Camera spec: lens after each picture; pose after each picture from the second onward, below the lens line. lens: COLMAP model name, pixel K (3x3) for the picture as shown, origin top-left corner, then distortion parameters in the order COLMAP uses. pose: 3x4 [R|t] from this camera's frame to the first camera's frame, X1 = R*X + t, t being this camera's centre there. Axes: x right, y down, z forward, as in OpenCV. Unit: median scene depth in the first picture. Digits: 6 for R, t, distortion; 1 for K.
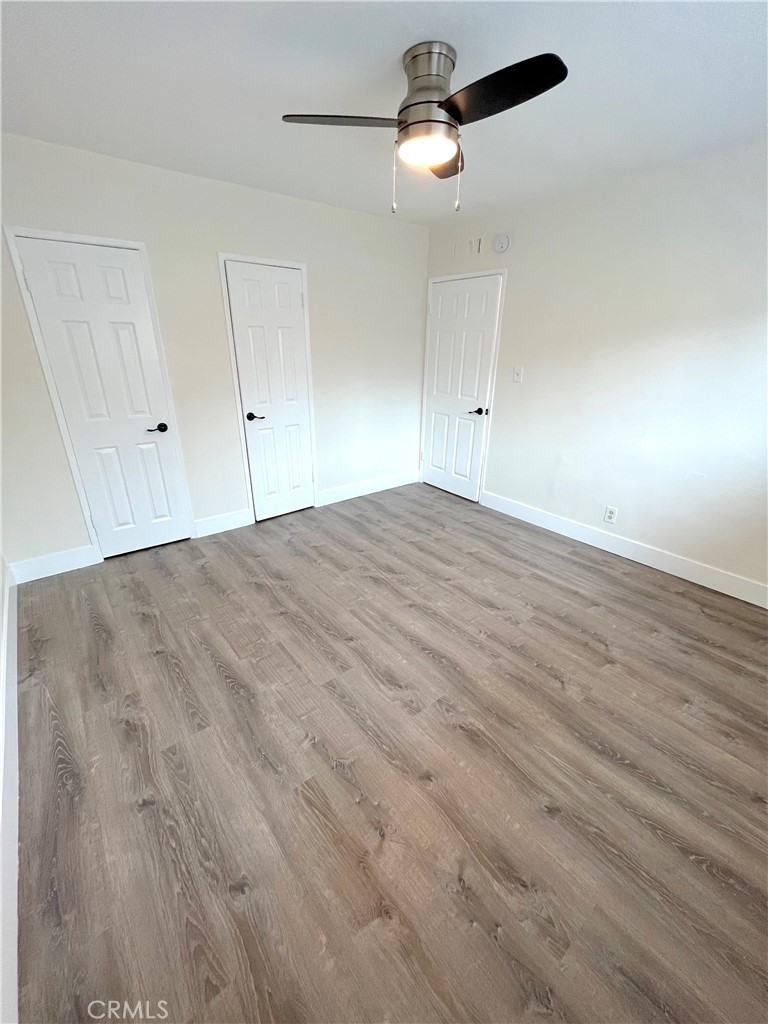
lens RADIAL K [[417.8, 0, 384.0], [0, 417.8, 512.0], [0, 0, 1]] dist [-0.002704, 0.000064]
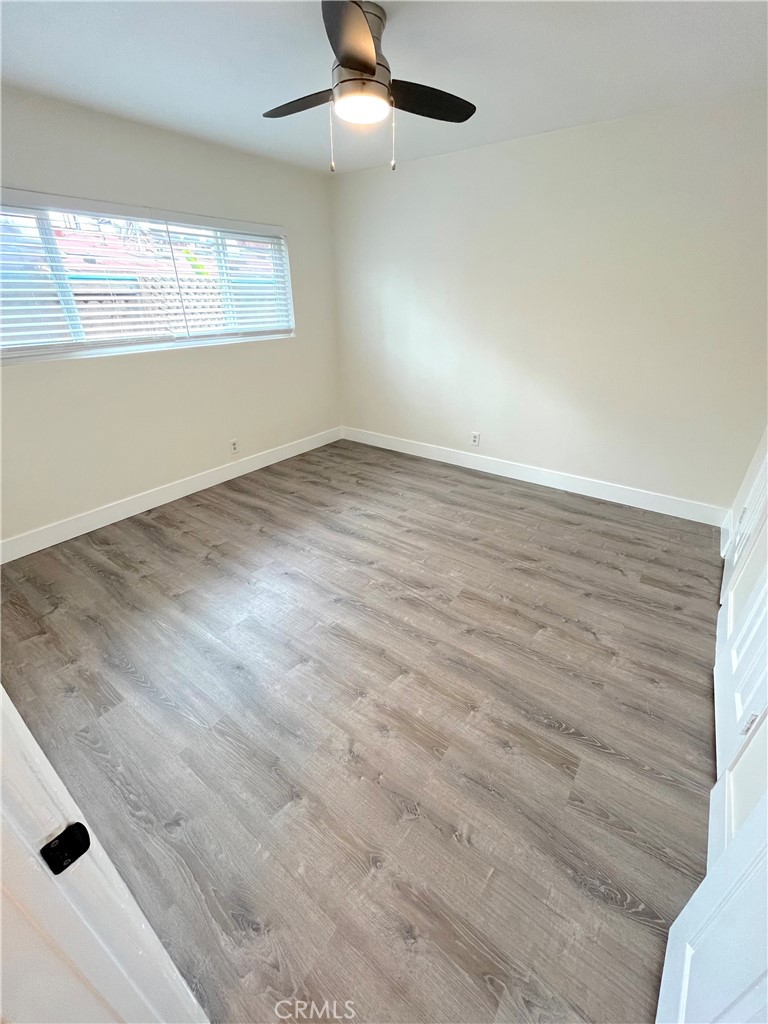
lens RADIAL K [[417.8, 0, 384.0], [0, 417.8, 512.0], [0, 0, 1]] dist [-0.002704, 0.000064]
pose [[-0.966991, 0.112007, -0.228875, 0.285331], [-0.100879, 0.656544, 0.747512, -0.703407], [0.233993, 0.745925, -0.623573, 1.719774]]
